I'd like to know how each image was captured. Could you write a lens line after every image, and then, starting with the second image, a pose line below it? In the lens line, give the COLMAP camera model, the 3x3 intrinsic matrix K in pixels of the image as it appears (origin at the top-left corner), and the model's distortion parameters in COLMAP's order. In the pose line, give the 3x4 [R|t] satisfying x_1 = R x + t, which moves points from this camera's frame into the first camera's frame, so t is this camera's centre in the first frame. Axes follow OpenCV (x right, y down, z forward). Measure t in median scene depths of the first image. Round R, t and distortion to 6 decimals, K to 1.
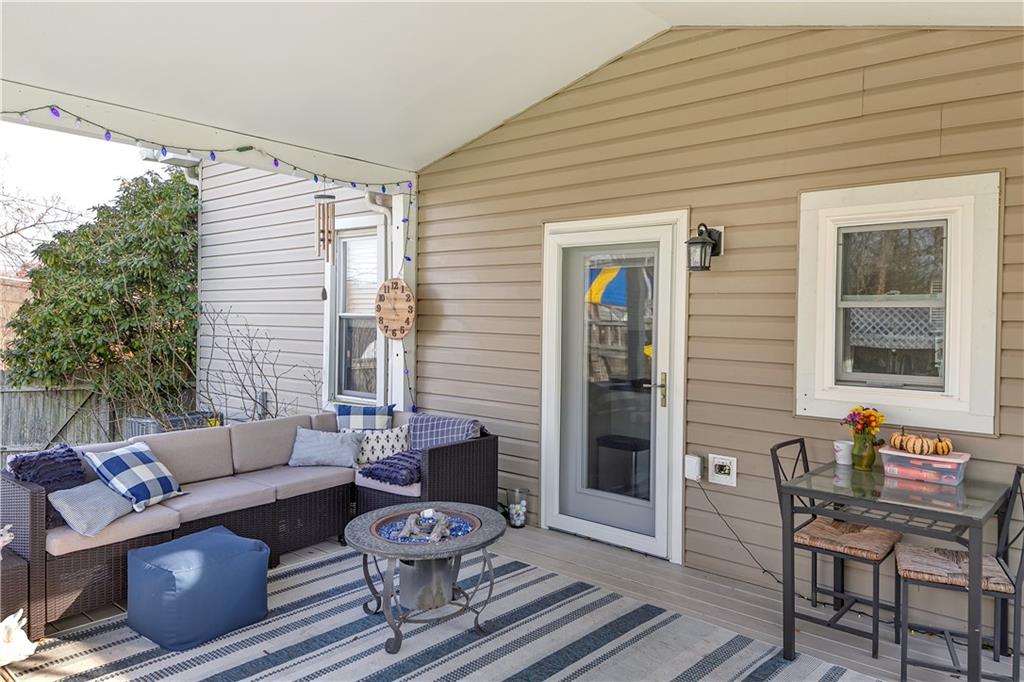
lens RADIAL K [[706.2, 0, 512.0], [0, 706.2, 341.0], [0, 0, 1]] dist [0.008645, 0.001762]
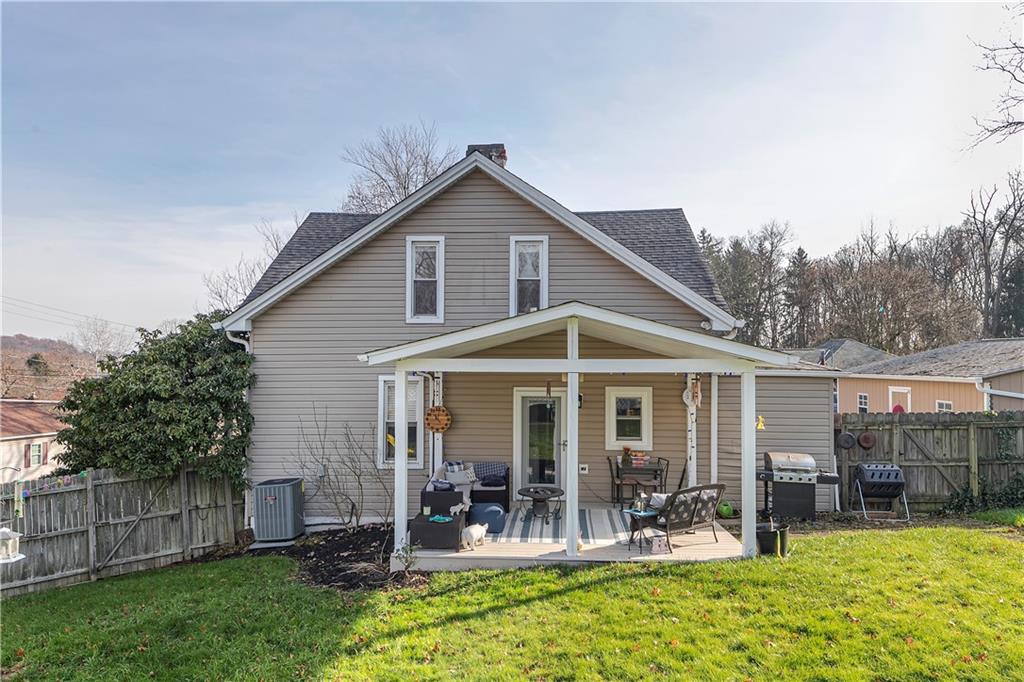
lens RADIAL K [[706.2, 0, 512.0], [0, 706.2, 341.0], [0, 0, 1]] dist [0.008645, 0.001762]
pose [[0.767159, 0.006330, 0.641426, -2.044494], [0.025080, 0.998891, -0.039854, -0.283954], [-0.640966, 0.046661, 0.766149, -1.301551]]
